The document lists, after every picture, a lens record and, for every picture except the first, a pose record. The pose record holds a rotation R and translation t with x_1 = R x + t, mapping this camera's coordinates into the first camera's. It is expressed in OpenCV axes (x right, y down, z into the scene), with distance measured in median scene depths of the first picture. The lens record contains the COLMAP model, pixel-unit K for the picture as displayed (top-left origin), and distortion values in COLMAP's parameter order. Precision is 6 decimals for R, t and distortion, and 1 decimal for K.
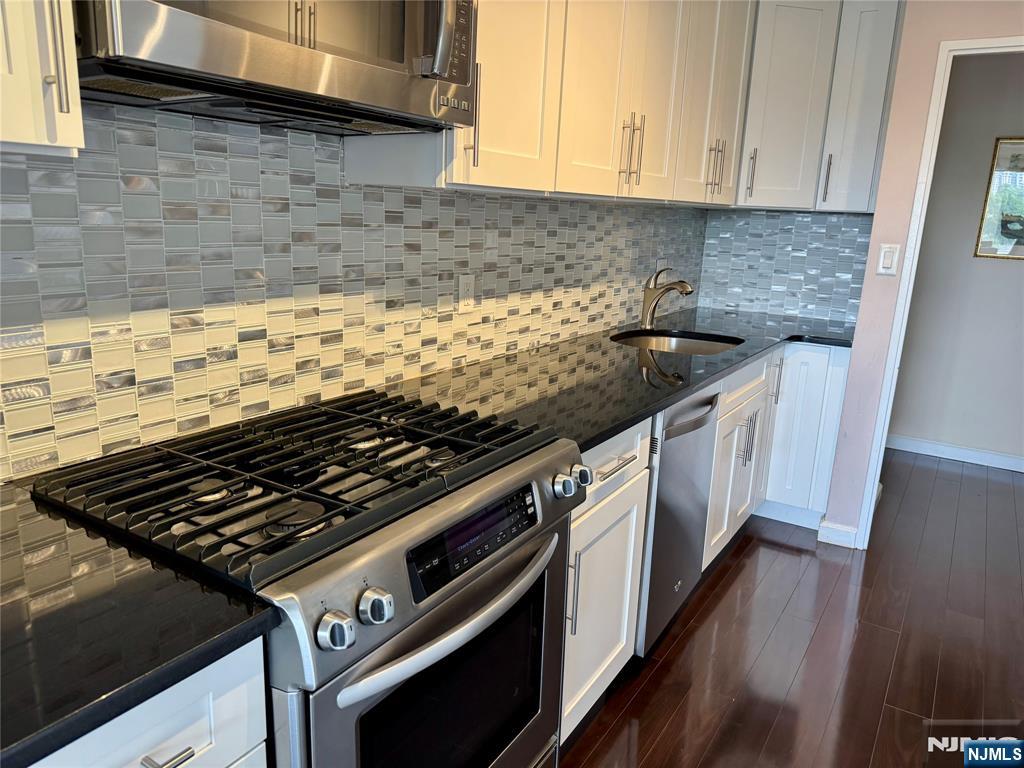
lens RADIAL K [[709.8, 0, 506.1], [0, 709.8, 389.2], [0, 0, 1]] dist [0.159123, -0.248018]
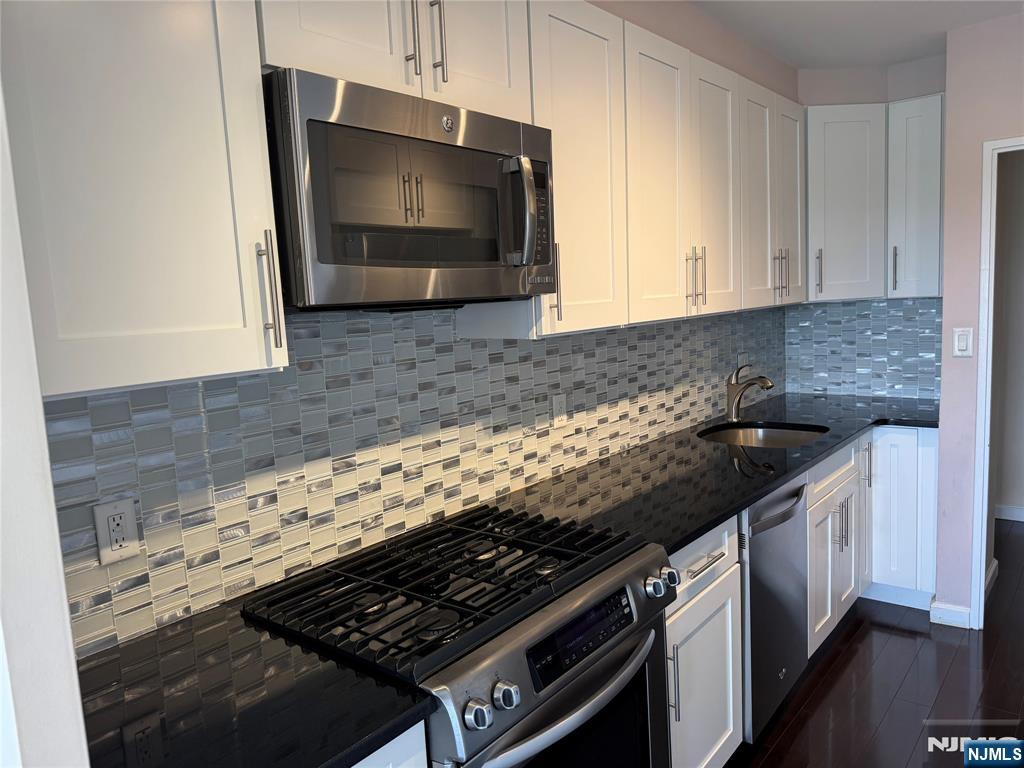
lens RADIAL K [[710.8, 0, 512.0], [0, 710.8, 384.0], [0, 0, 1]] dist [0.184625, -0.343402]
pose [[0.988998, -0.077846, -0.125786, 0.020465], [0.062027, 0.990201, -0.125122, -0.048821], [0.134293, 0.115944, 0.984135, -0.192395]]
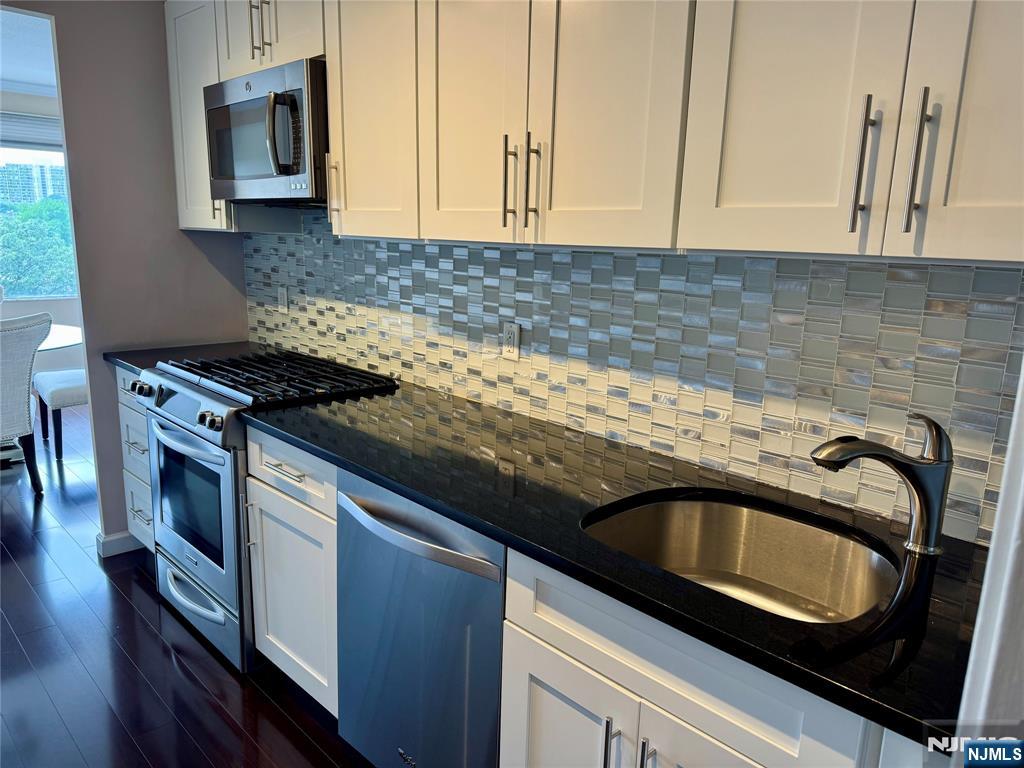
lens RADIAL K [[710.8, 0, 512.0], [0, 710.8, 384.0], [0, 0, 1]] dist [0.184625, -0.343402]
pose [[-0.211250, 0.156331, -0.964849, 1.202511], [-0.272626, 0.938528, 0.211757, -0.376102], [0.938642, 0.307777, -0.155645, 1.519225]]
